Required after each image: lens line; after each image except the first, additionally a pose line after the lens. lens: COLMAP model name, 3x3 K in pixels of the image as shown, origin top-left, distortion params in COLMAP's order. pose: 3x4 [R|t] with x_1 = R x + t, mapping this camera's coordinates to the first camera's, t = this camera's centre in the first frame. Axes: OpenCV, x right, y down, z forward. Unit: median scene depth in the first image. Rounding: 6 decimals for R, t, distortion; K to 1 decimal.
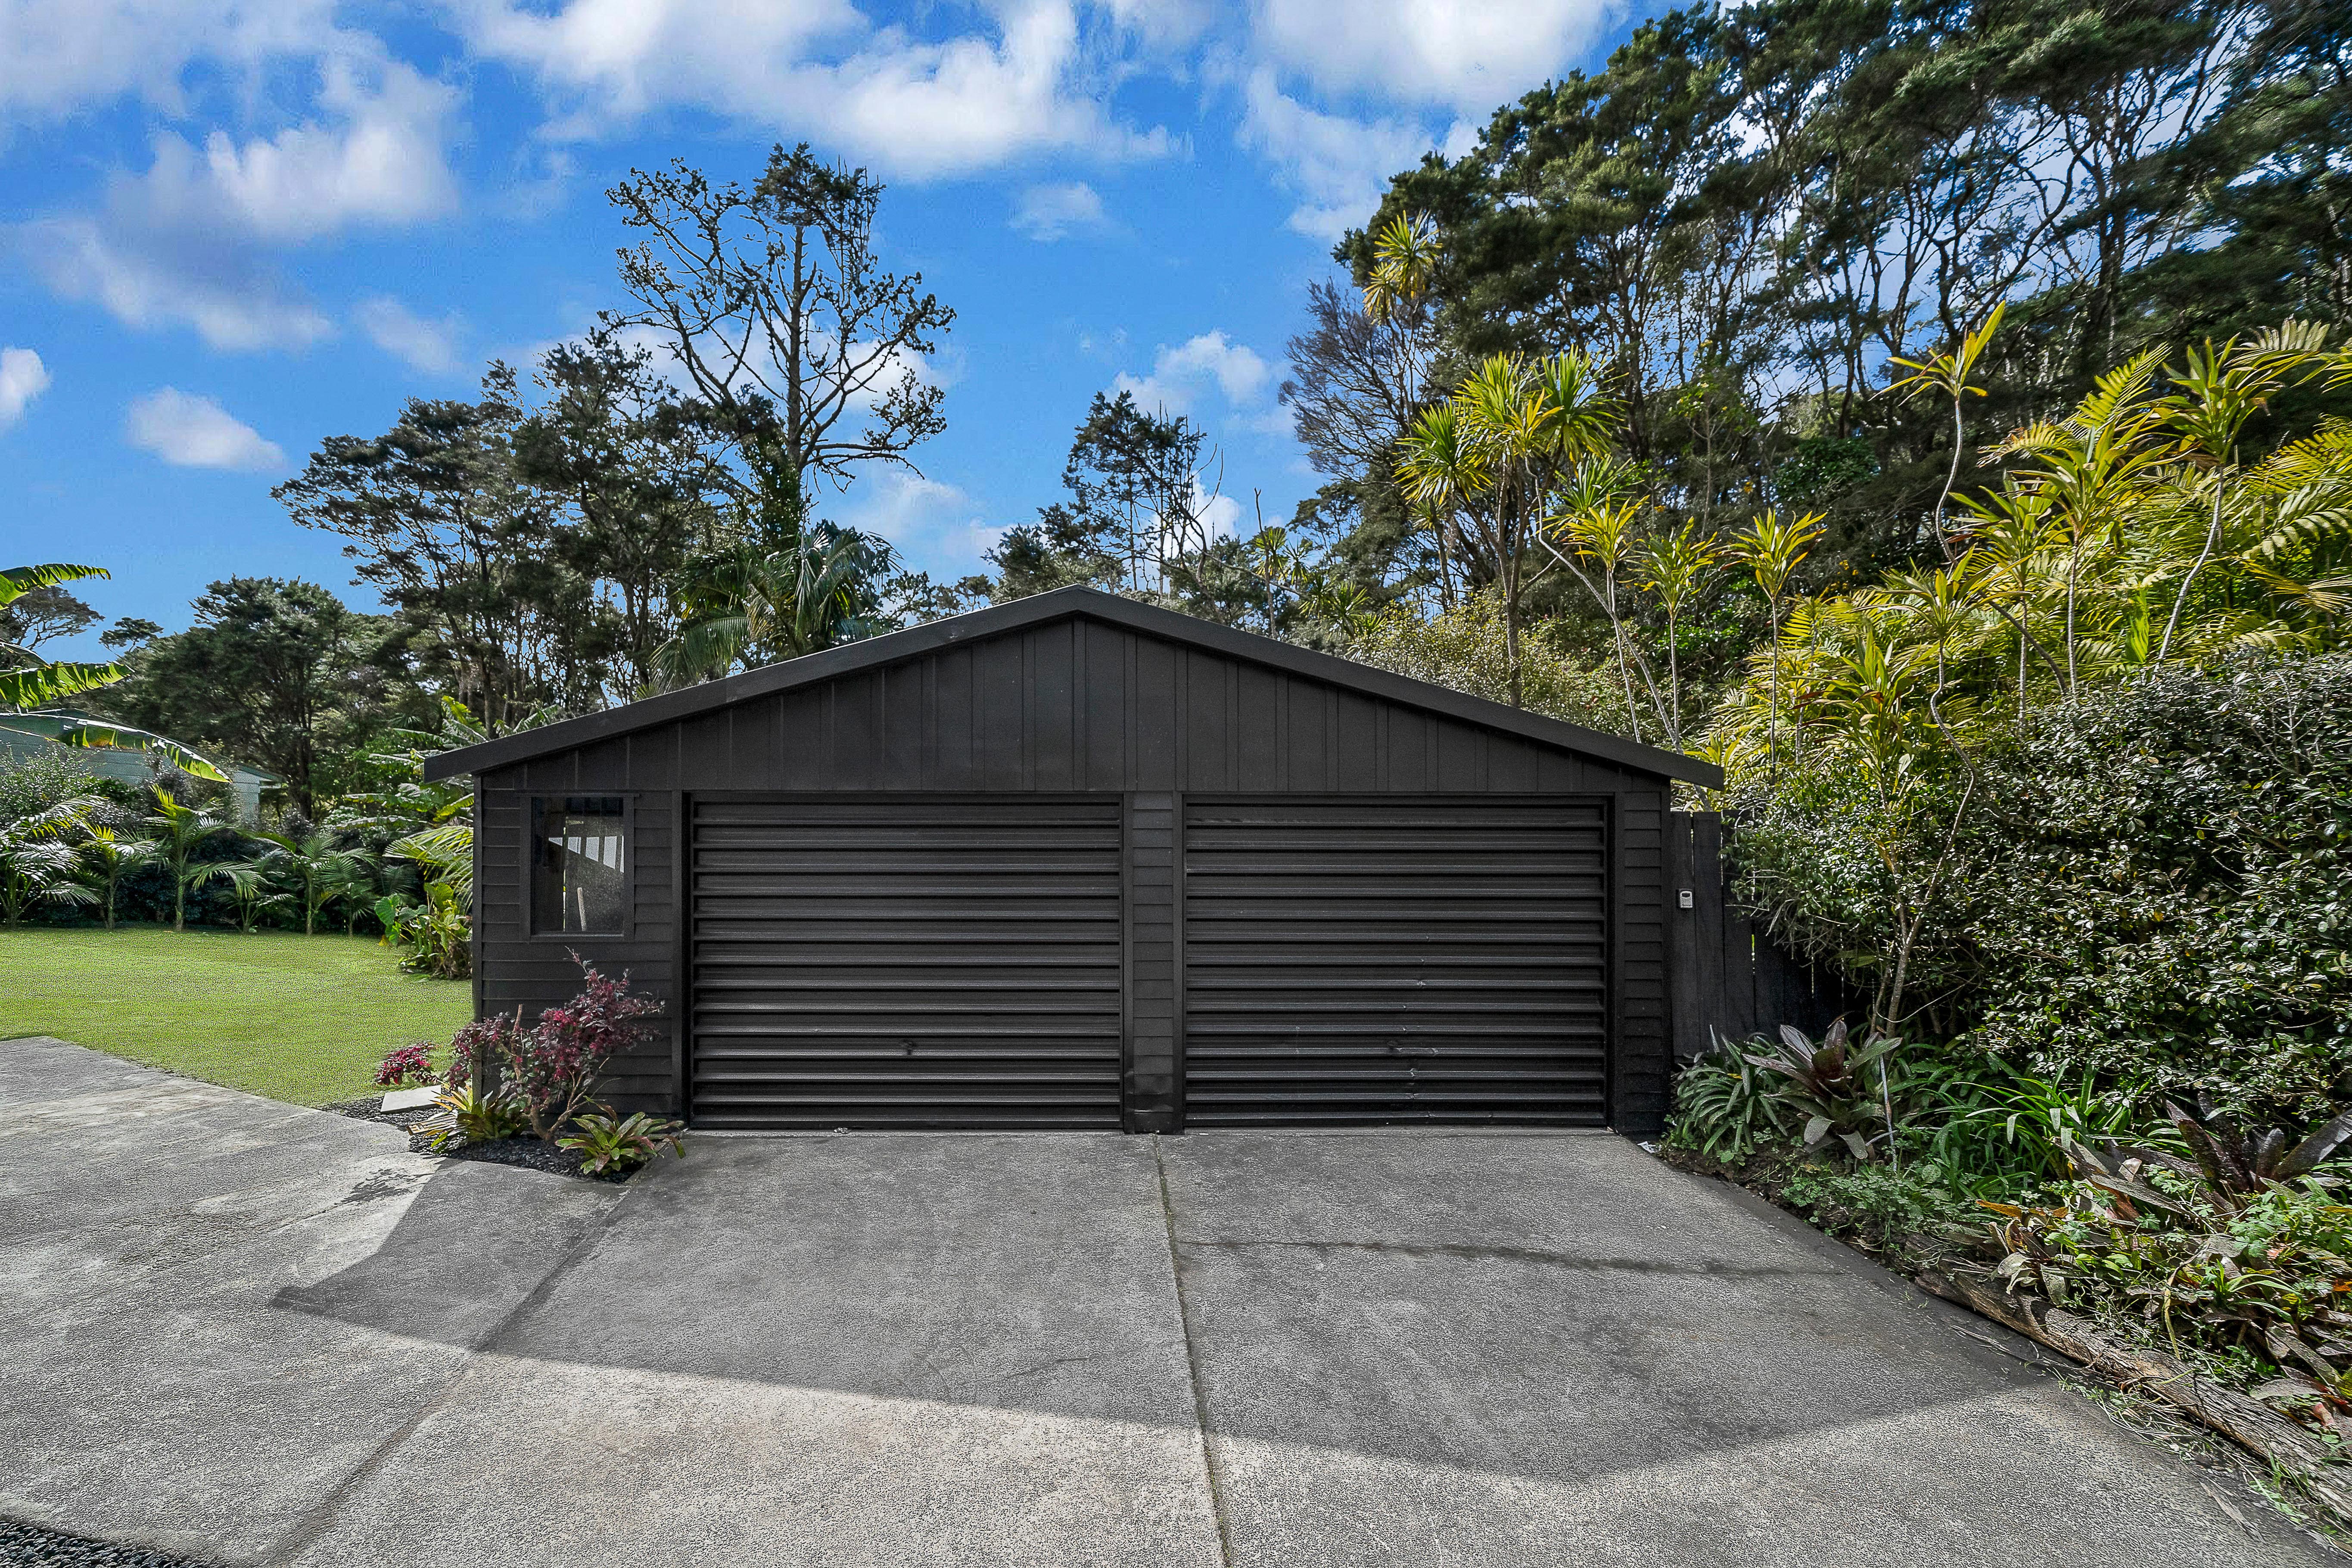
lens RADIAL K [[834.8, 0, 1169.0], [0, 834.8, 855.9], [0, 0, 1]] dist [-0.000049, -0.004716]
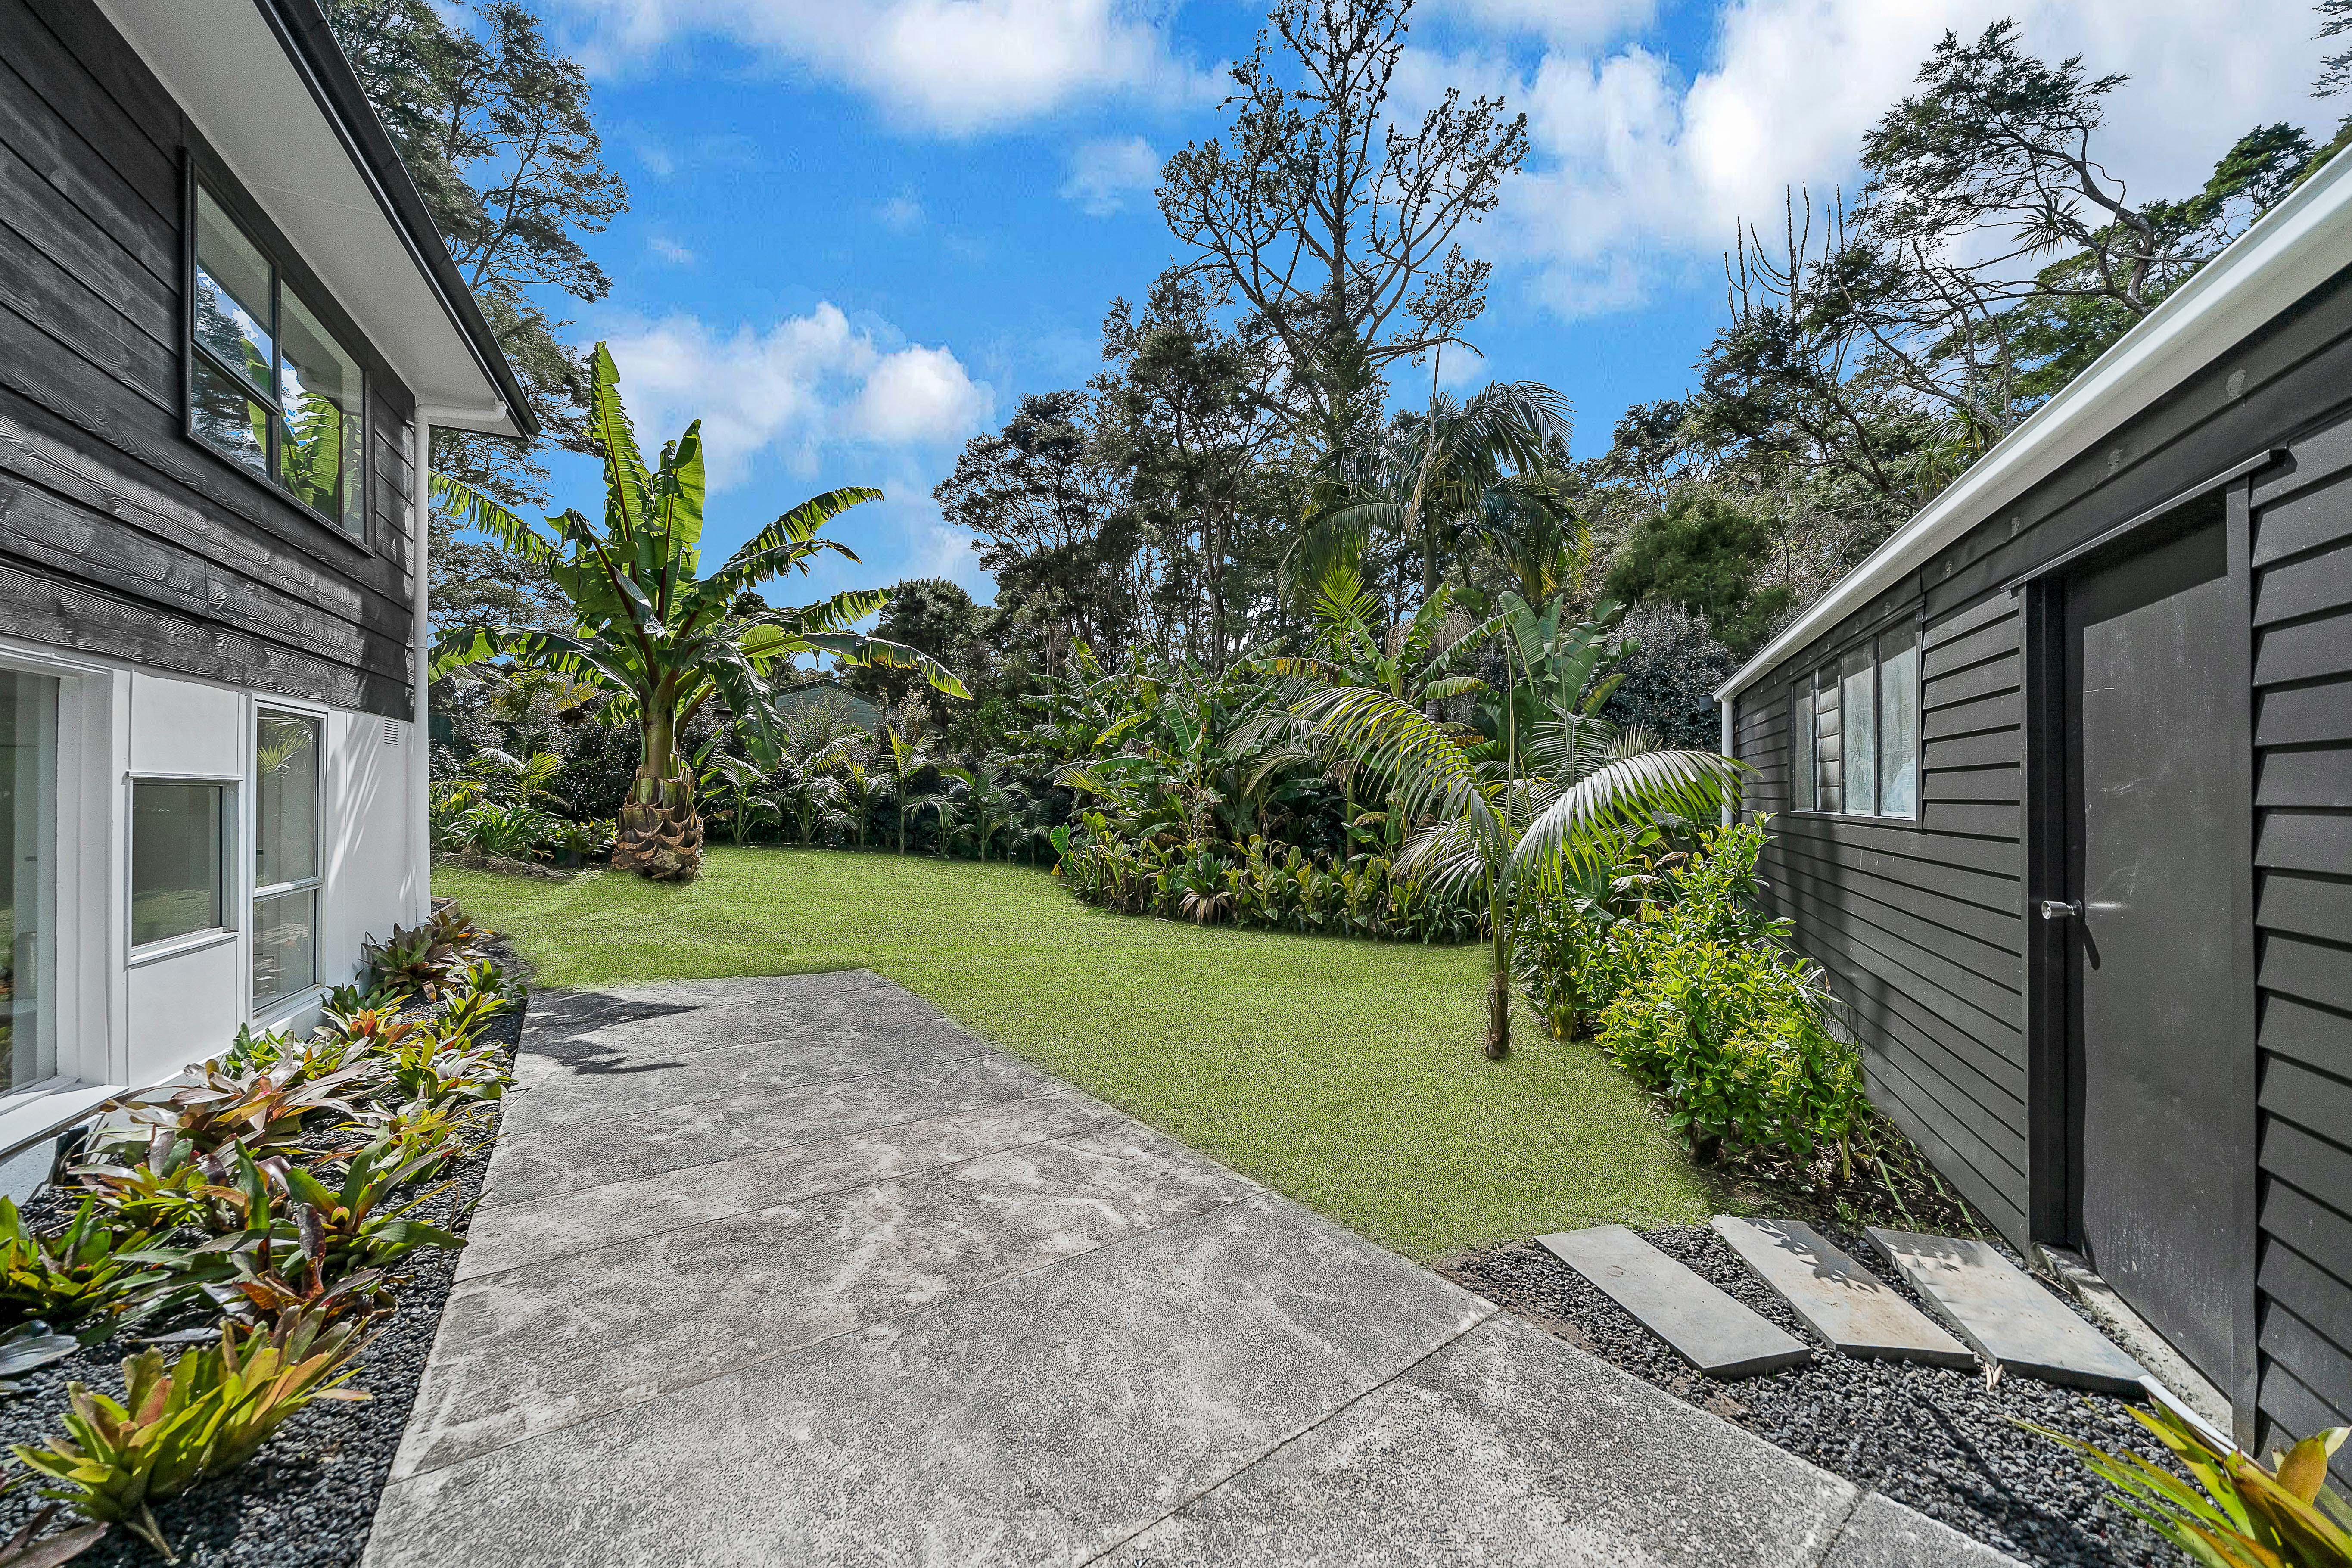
lens RADIAL K [[814.2, 0, 1171.0], [0, 814.2, 795.3], [0, 0, 1]] dist [0.000050, -0.004497]
pose [[0.876483, -0.011961, -0.481285, -0.298296], [0.007031, 0.999903, -0.012046, 0.020823], [0.481382, 0.007175, 0.876482, 0.179688]]
